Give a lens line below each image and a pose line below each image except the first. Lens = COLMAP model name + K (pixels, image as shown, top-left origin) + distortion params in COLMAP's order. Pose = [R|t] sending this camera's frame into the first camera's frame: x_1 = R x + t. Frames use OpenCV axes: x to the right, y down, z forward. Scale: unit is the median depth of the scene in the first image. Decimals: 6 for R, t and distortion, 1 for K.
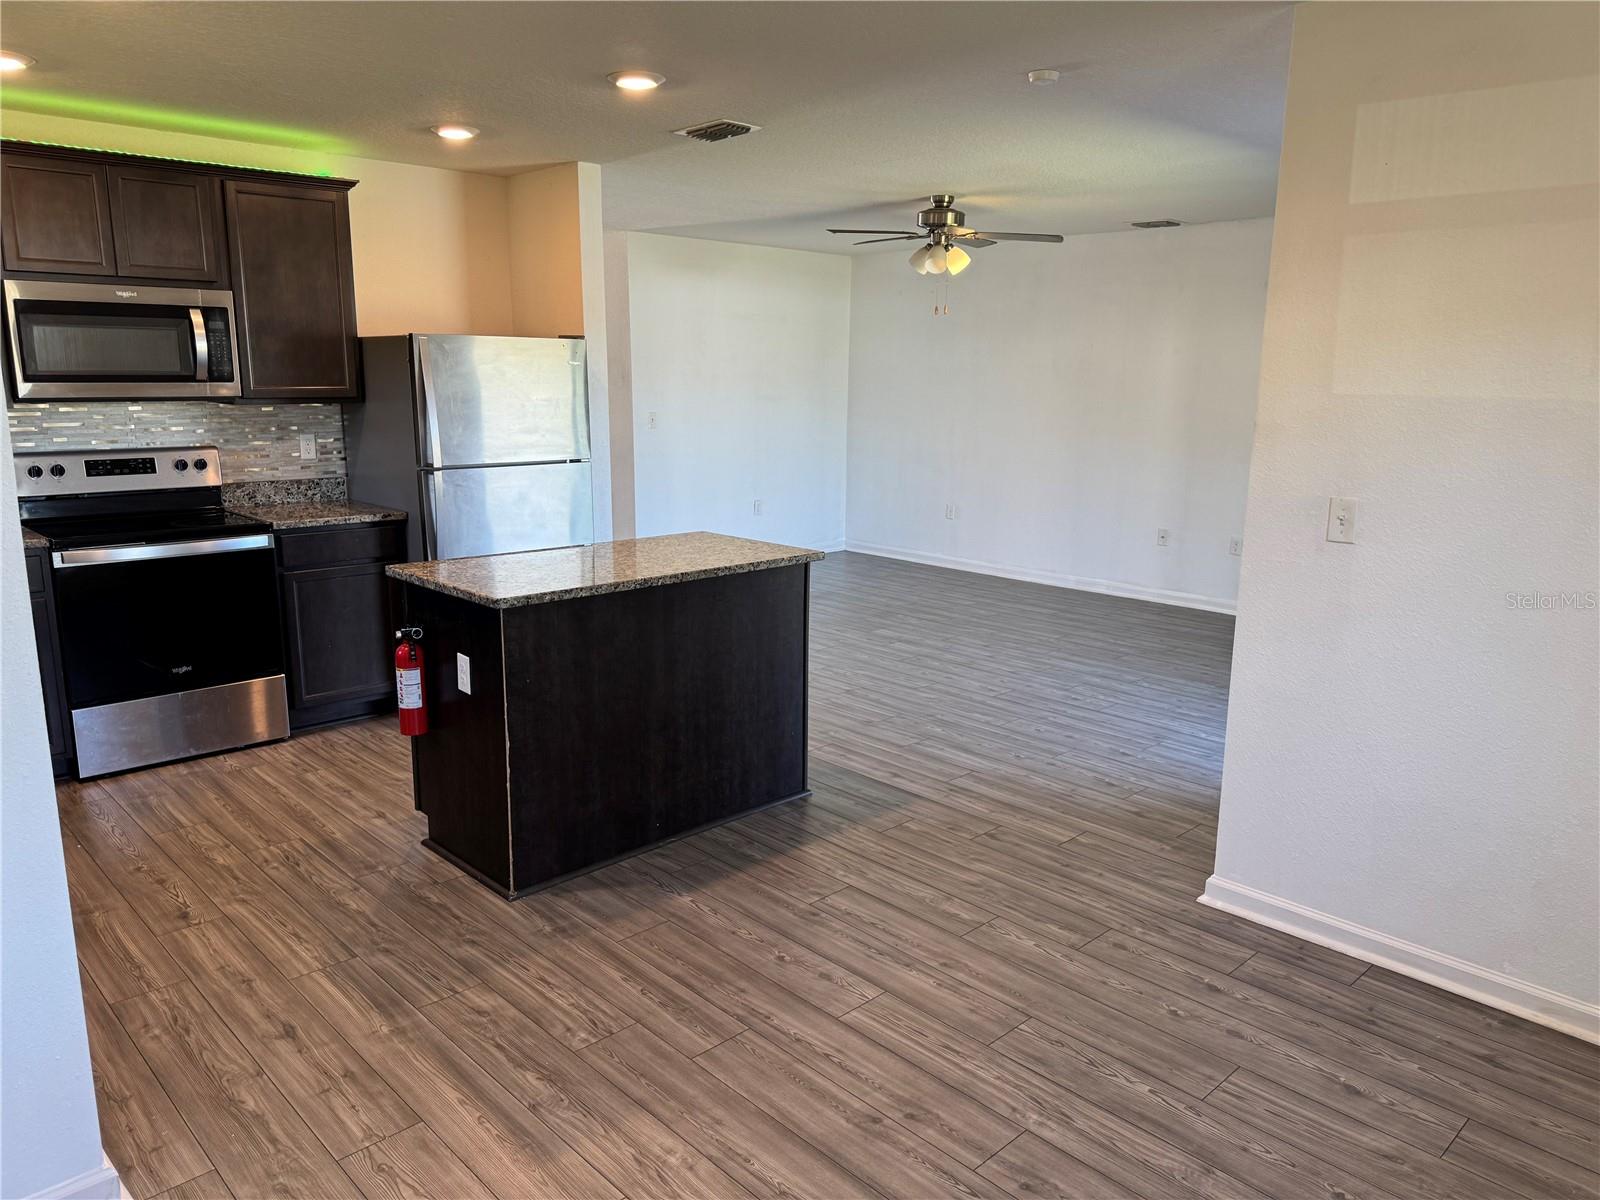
lens RADIAL K [[1125.4, 0, 801.3], [0, 1125.4, 603.6], [0, 0, 1]] dist [0.028273, -0.017426]
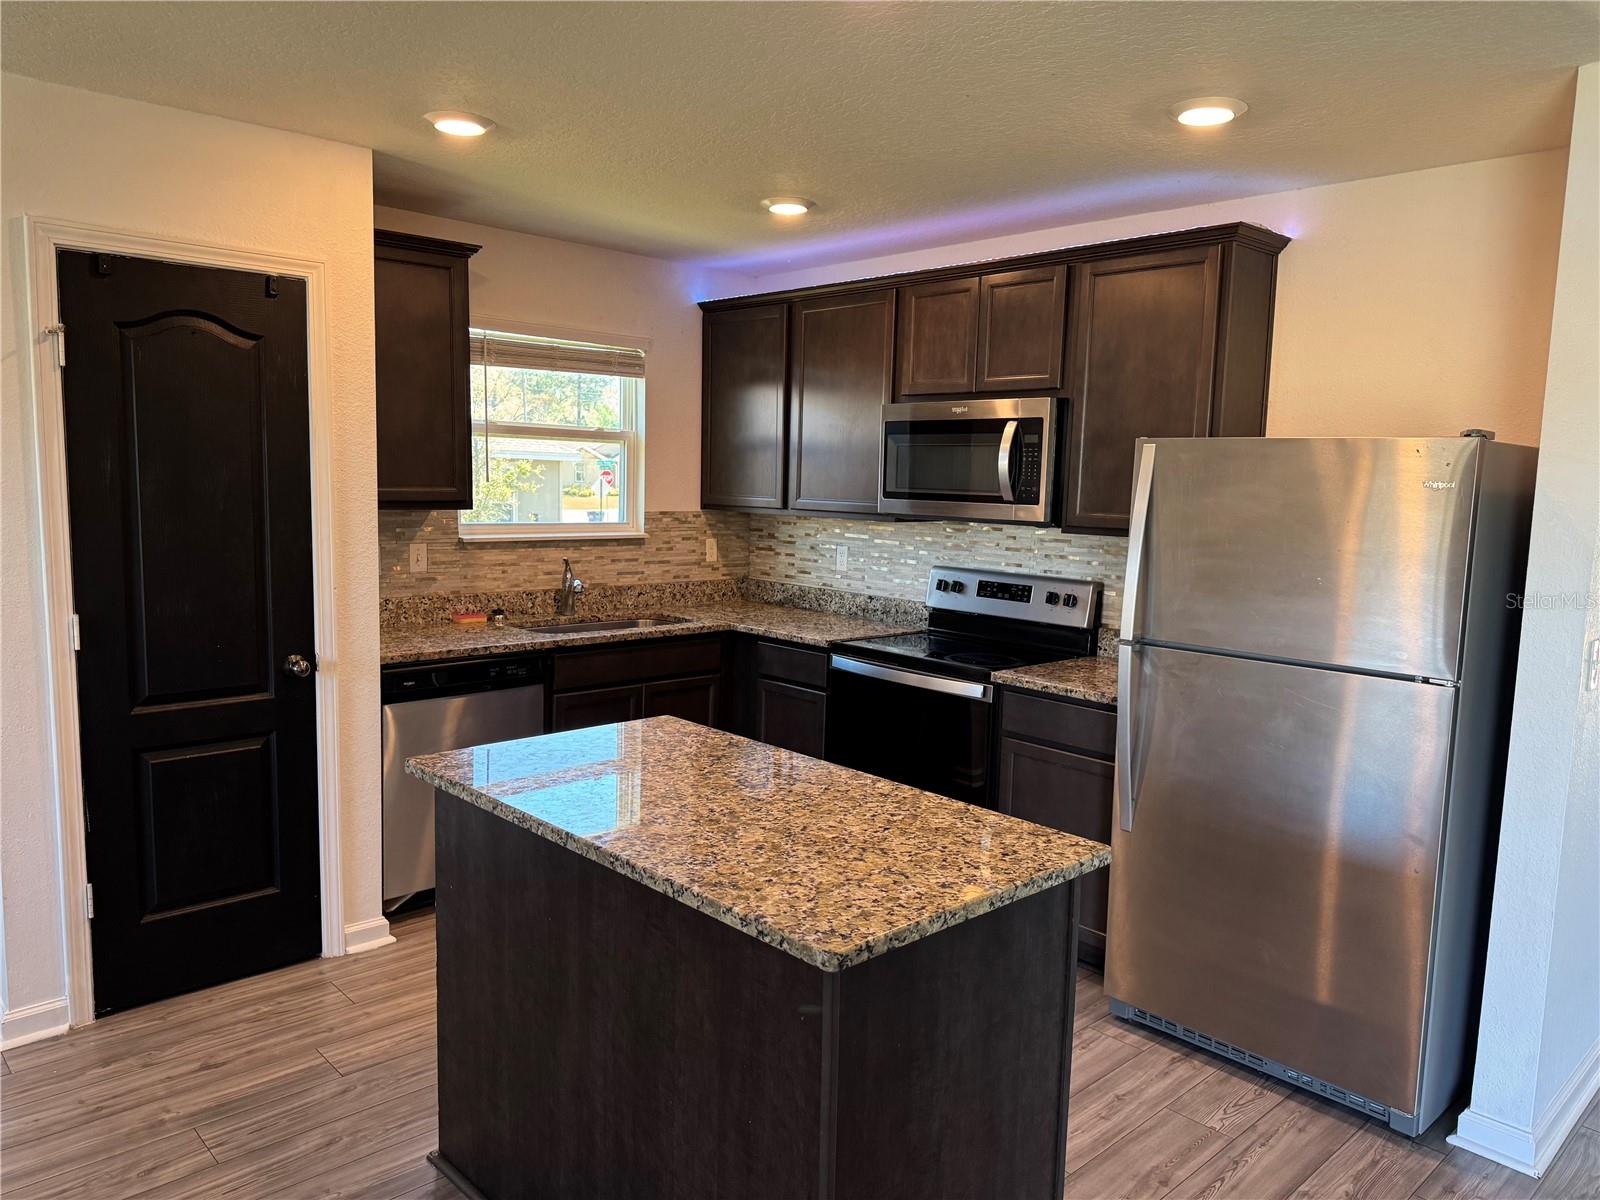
lens RADIAL K [[1125.4, 0, 802.6], [0, 1125.4, 596.8], [0, 0, 1]] dist [0.028273, -0.017426]
pose [[-0.017461, 0.096689, -0.995161, 0.340230], [-0.231050, 0.967983, 0.098102, -0.173421], [0.972785, 0.231645, 0.005438, 0.854718]]
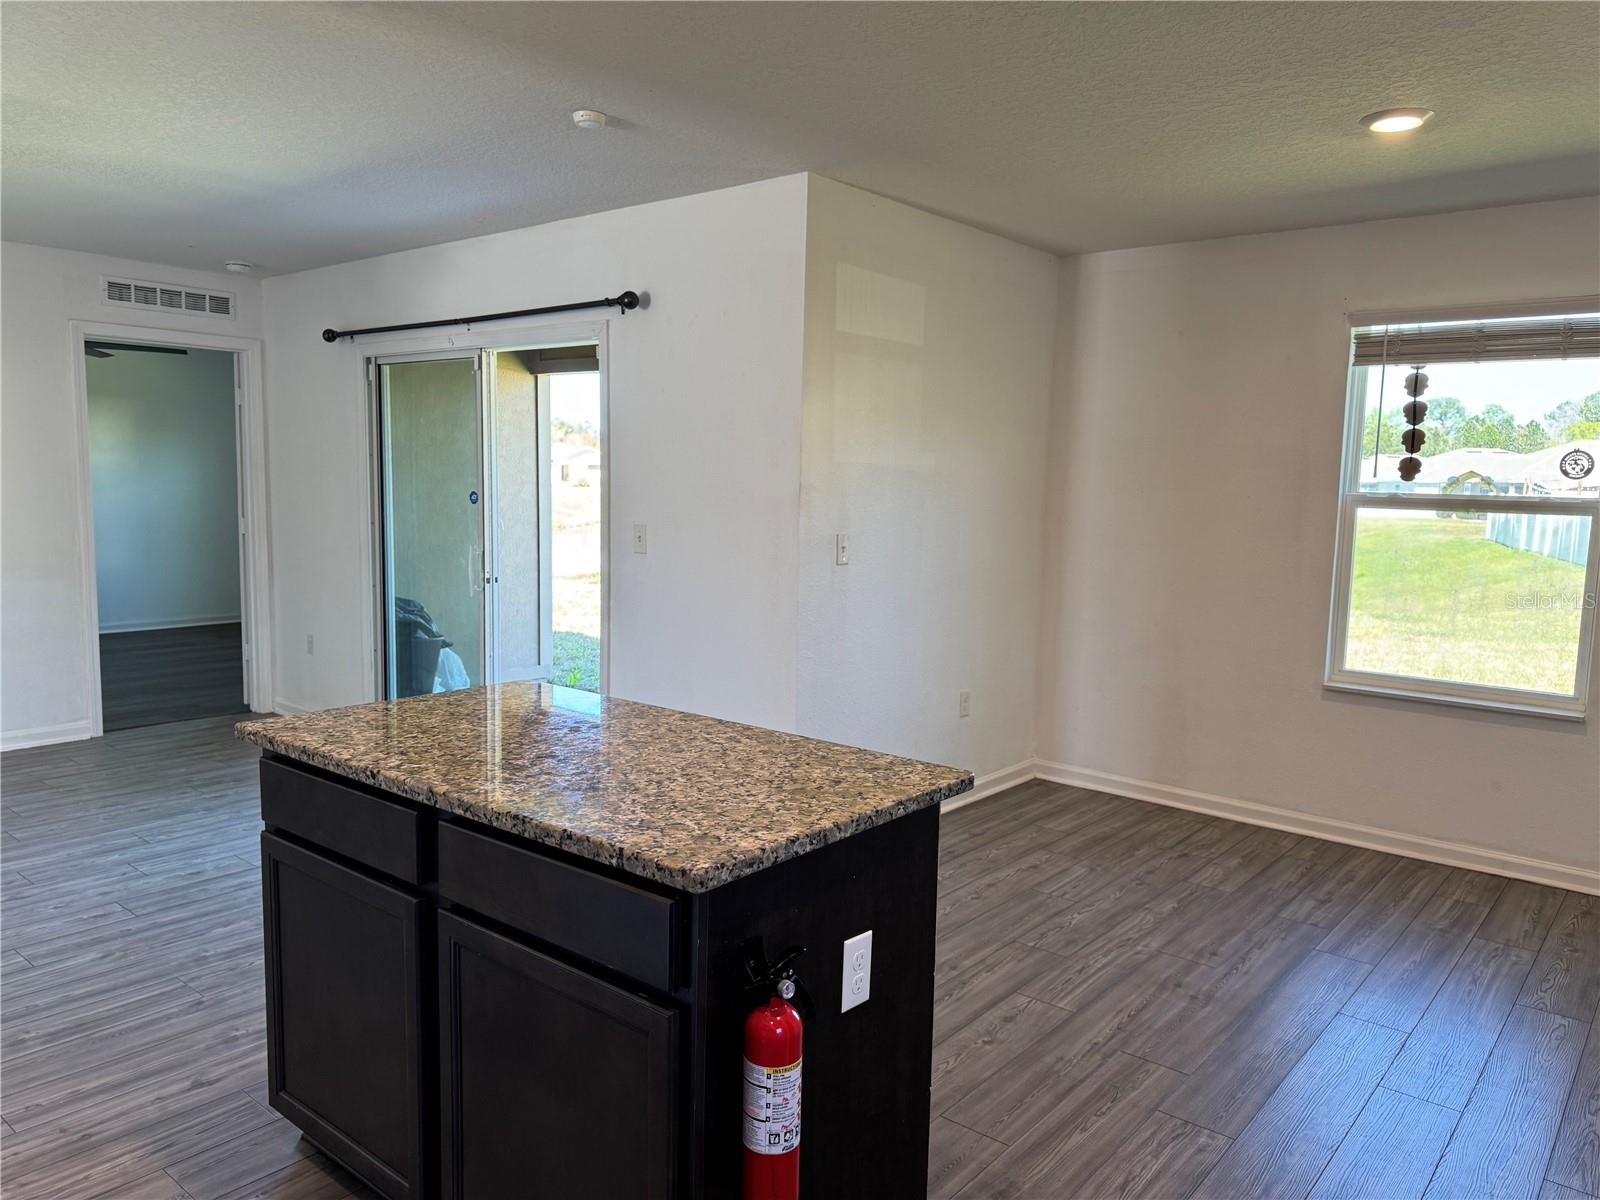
lens RADIAL K [[1125.4, 0, 800.9], [0, 1125.4, 597.0], [0, 0, 1]] dist [0.028273, -0.017426]
pose [[-0.098602, -0.127713, 0.986898, -0.610143], [0.183004, 0.972489, 0.144132, -0.151506], [-0.978155, 0.194818, -0.072517, 0.770804]]
